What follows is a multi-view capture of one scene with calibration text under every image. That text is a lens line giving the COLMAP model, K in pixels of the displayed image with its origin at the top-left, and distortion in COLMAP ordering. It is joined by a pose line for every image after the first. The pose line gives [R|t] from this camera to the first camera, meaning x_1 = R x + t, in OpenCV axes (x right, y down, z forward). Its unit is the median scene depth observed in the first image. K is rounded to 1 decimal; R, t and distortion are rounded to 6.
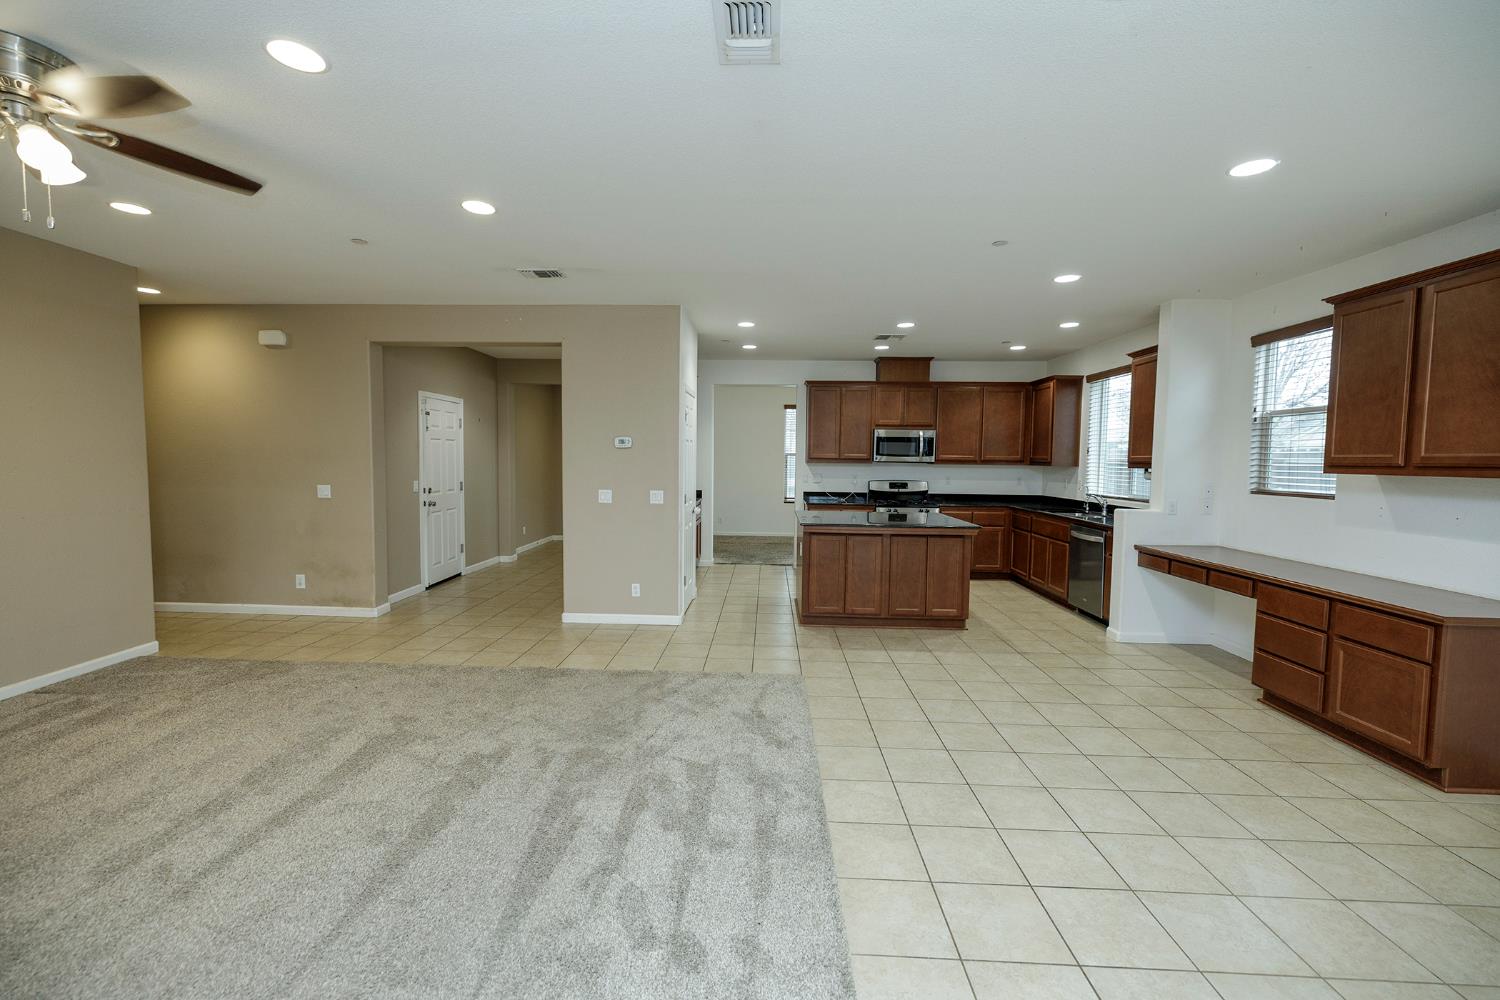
lens RADIAL K [[632.2, 0, 744.5], [0, 632.2, 497.3], [0, 0, 1]] dist [0.002536, -0.000129]
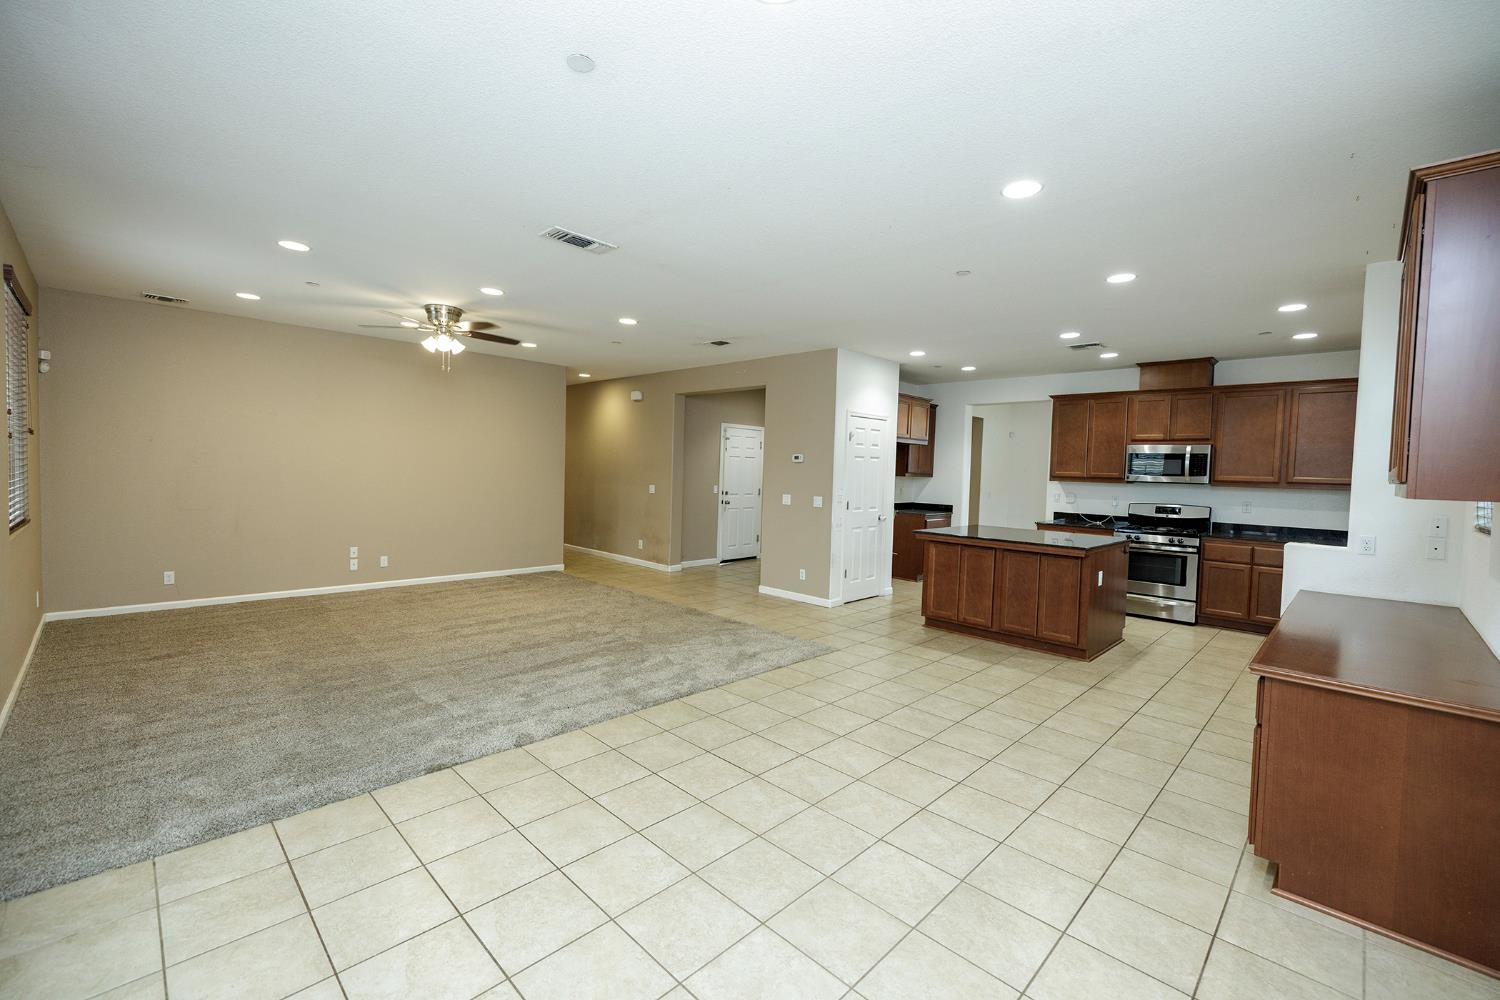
lens RADIAL K [[632.2, 0, 739.3], [0, 632.2, 494.1], [0, 0, 1]] dist [0.002536, -0.000129]
pose [[0.736562, 0.037424, -0.675333, 0.600846], [-0.063600, 0.997876, -0.014068, 0.012611], [0.673373, 0.053313, 0.737378, -0.028116]]
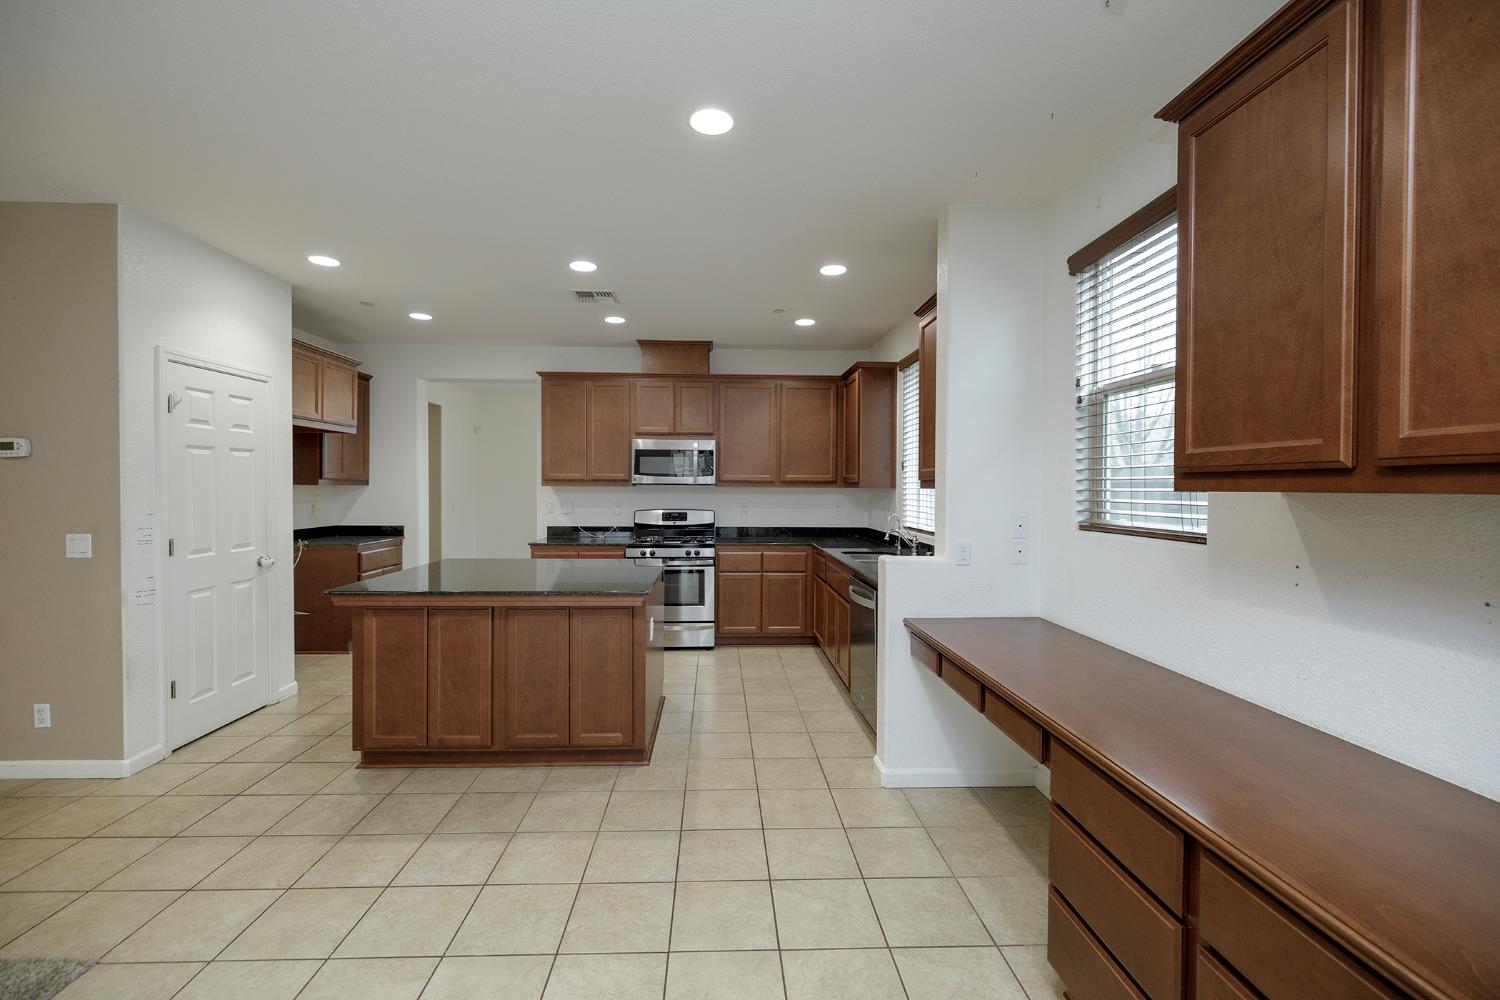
lens RADIAL K [[632.2, 0, 743.8], [0, 632.2, 496.7], [0, 0, 1]] dist [0.002536, -0.000129]
pose [[0.996520, -0.007261, 0.083038, 0.401681], [0.011050, 0.998914, -0.045267, -0.011680], [-0.082619, 0.046027, 0.995518, 0.405983]]
